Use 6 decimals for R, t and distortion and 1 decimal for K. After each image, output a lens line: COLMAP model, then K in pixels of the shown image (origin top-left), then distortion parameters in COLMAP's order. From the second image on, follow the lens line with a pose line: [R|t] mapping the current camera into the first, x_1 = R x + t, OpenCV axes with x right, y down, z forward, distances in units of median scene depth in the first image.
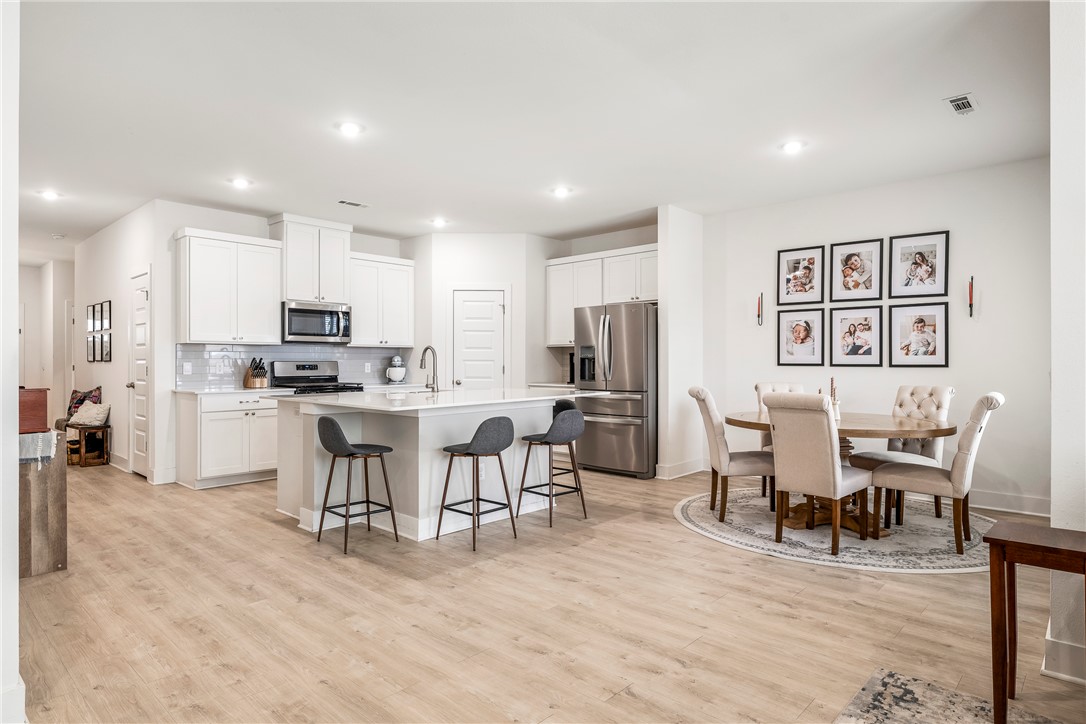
lens RADIAL K [[616.6, 0, 542.3], [0, 616.6, 360.9], [0, 0, 1]] dist [-0.000814, -0.001225]
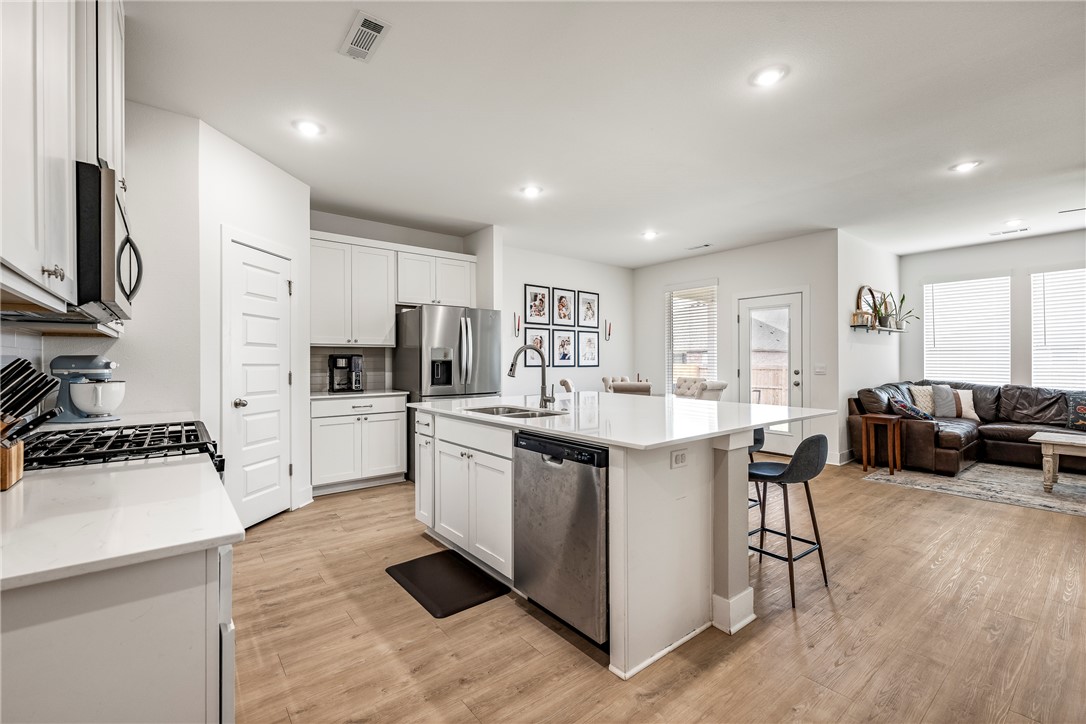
lens RADIAL K [[463.3, 0, 545.1], [0, 463.3, 364.3], [0, 0, 1]] dist [0.002825, 0.000069]
pose [[0.144955, -0.005005, 0.989426, -0.654072], [0.003428, 0.999984, 0.004556, -0.003225], [-0.989432, 0.002732, 0.144969, 0.827568]]
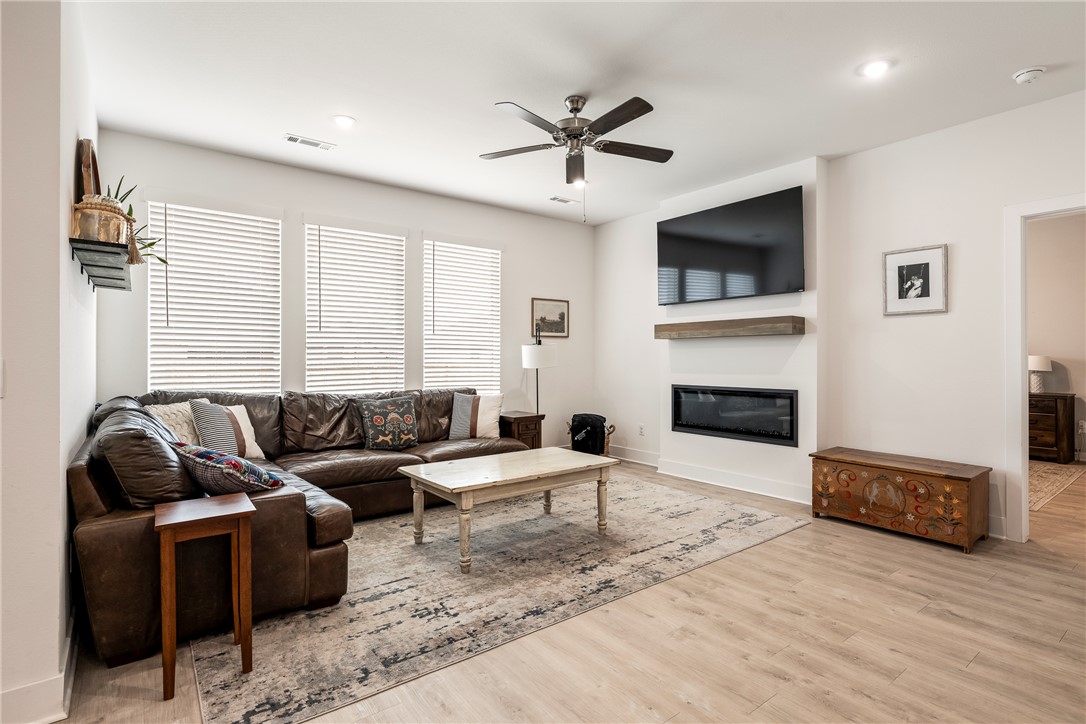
lens RADIAL K [[524.0, 0, 549.5], [0, 524.0, 359.0], [0, 0, 1]] dist [0.001182, 0.000109]
pose [[-0.984301, 0.002559, 0.176480, 0.006010], [0.003100, 0.999991, 0.002791, 0.003432], [-0.176471, 0.003294, -0.984300, 0.623905]]
